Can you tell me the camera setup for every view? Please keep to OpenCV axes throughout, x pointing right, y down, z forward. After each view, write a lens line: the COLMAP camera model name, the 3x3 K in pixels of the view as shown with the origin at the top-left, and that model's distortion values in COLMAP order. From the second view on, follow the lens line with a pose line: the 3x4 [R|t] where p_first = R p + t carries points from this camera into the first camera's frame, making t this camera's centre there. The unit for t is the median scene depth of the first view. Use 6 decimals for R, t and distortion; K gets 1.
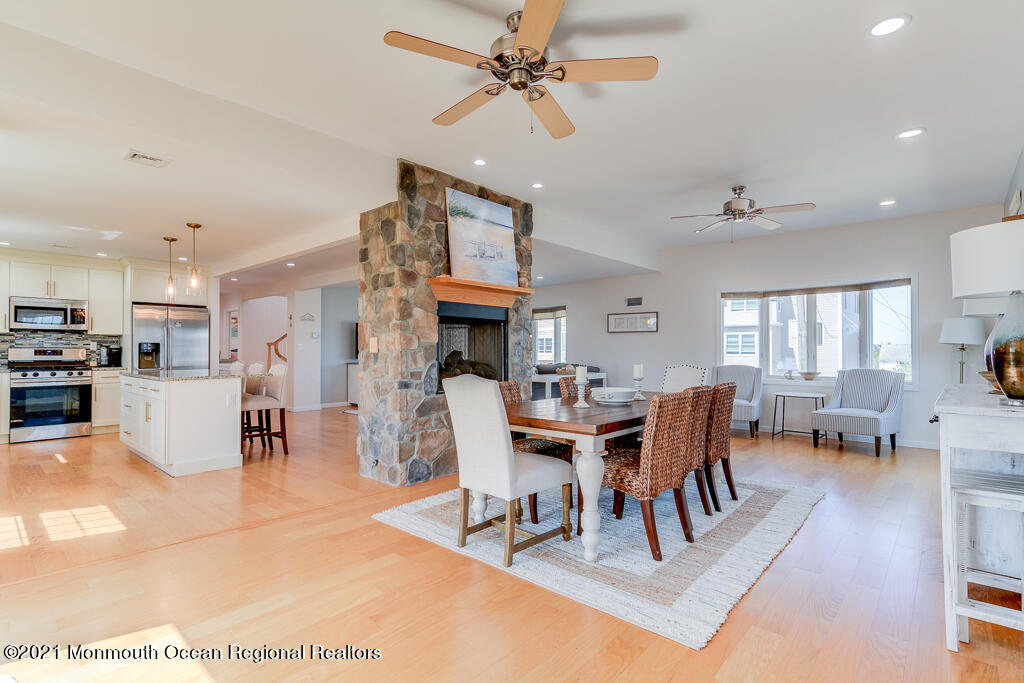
lens RADIAL K [[493.9, 0, 514.5], [0, 493.9, 345.7], [0, 0, 1]] dist [0.029515, -0.011666]
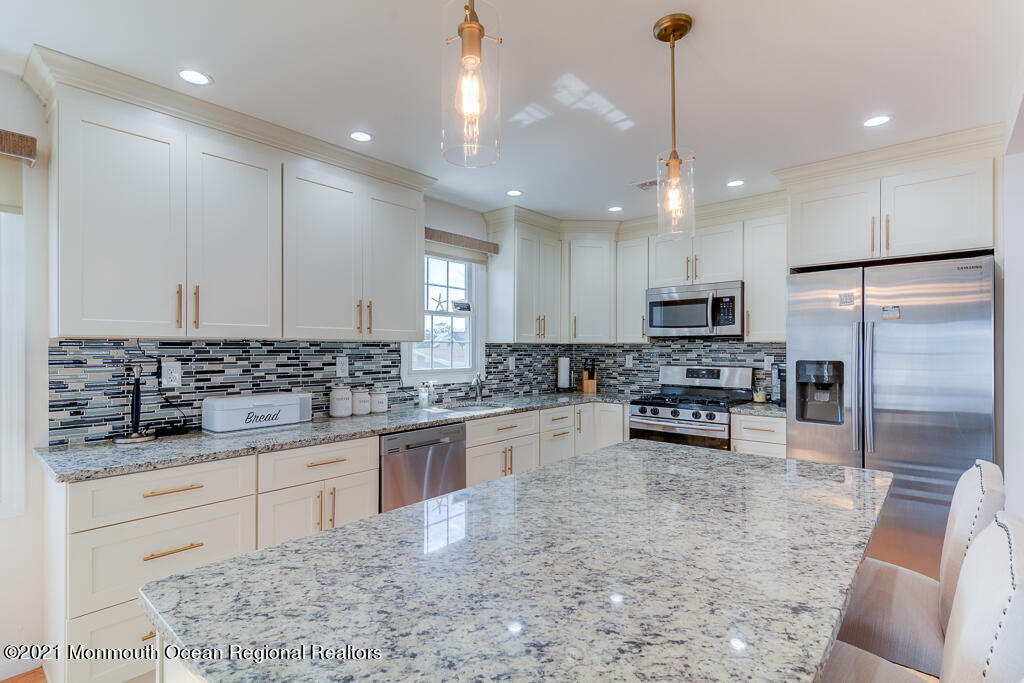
lens RADIAL K [[493.9, 0, 505.5], [0, 493.9, 348.6], [0, 0, 1]] dist [0.029515, -0.011666]
pose [[0.017373, -0.002105, -0.999847, -0.322577], [0.011518, 0.999932, -0.001905, -0.018147], [0.999783, -0.011484, 0.017396, 0.736529]]
